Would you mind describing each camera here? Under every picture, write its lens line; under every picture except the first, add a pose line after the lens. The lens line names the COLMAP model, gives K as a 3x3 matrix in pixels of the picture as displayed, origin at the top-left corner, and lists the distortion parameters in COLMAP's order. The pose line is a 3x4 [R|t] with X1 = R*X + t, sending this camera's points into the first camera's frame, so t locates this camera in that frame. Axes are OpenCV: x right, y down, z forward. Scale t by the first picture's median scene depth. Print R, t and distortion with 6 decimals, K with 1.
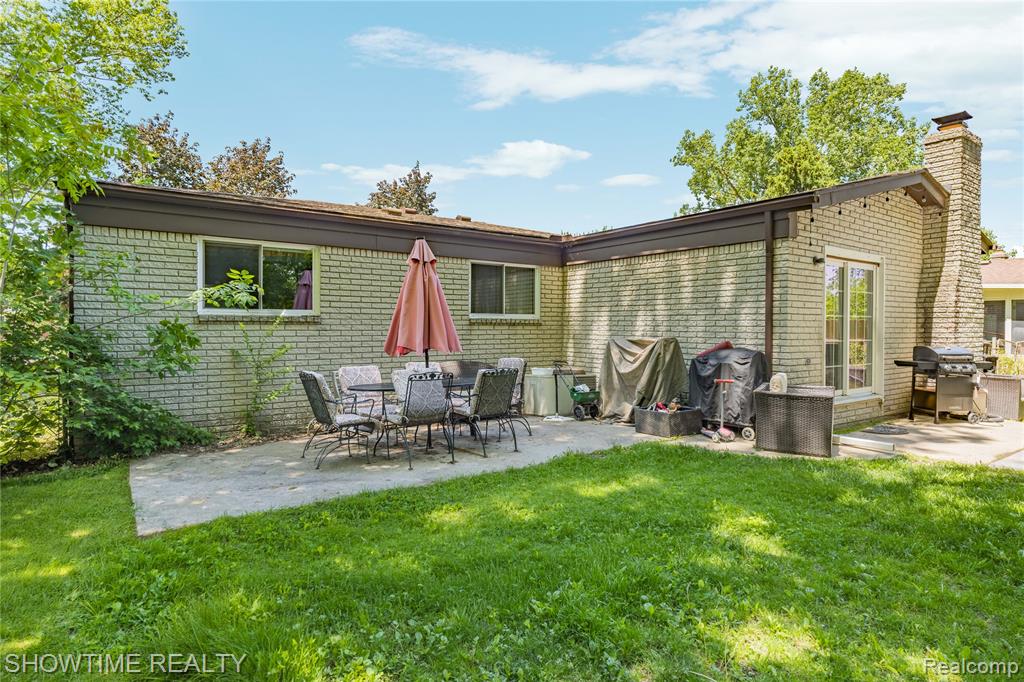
lens RADIAL K [[566.4, 0, 511.1], [0, 566.4, 339.7], [0, 0, 1]] dist [0.001356, 0.000369]
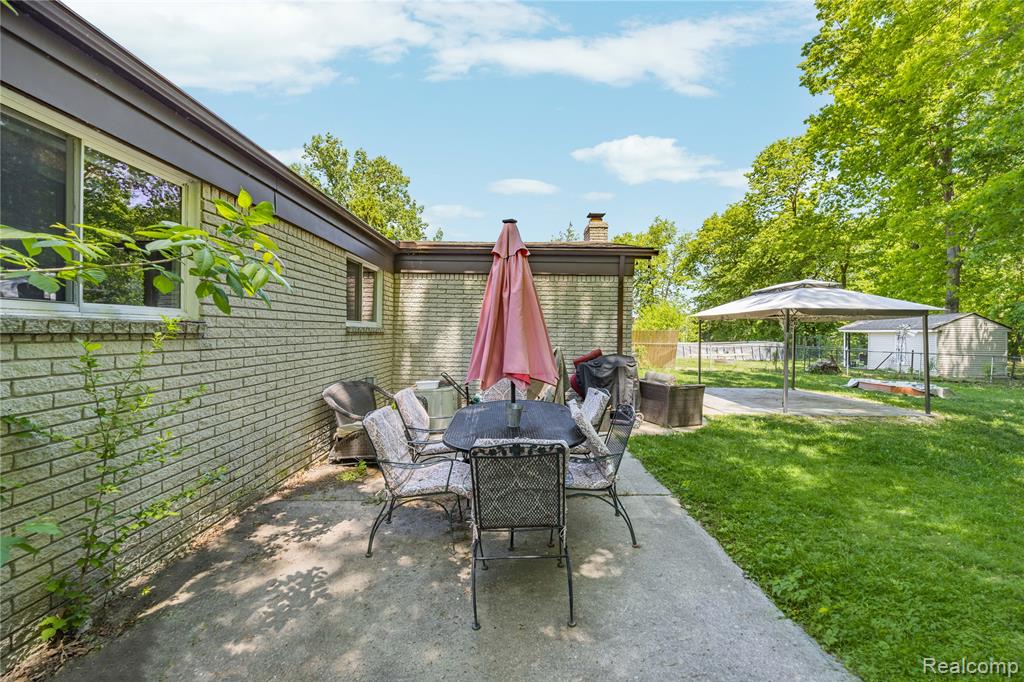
lens RADIAL K [[411.6, 0, 512.5], [0, 411.6, 338.1], [0, 0, 1]] dist [0.001843, -0.000033]
pose [[0.582745, -0.008286, 0.812613, -0.473455], [0.007052, 0.999962, 0.005139, -0.027067], [-0.812625, 0.002736, 0.582781, 0.559153]]
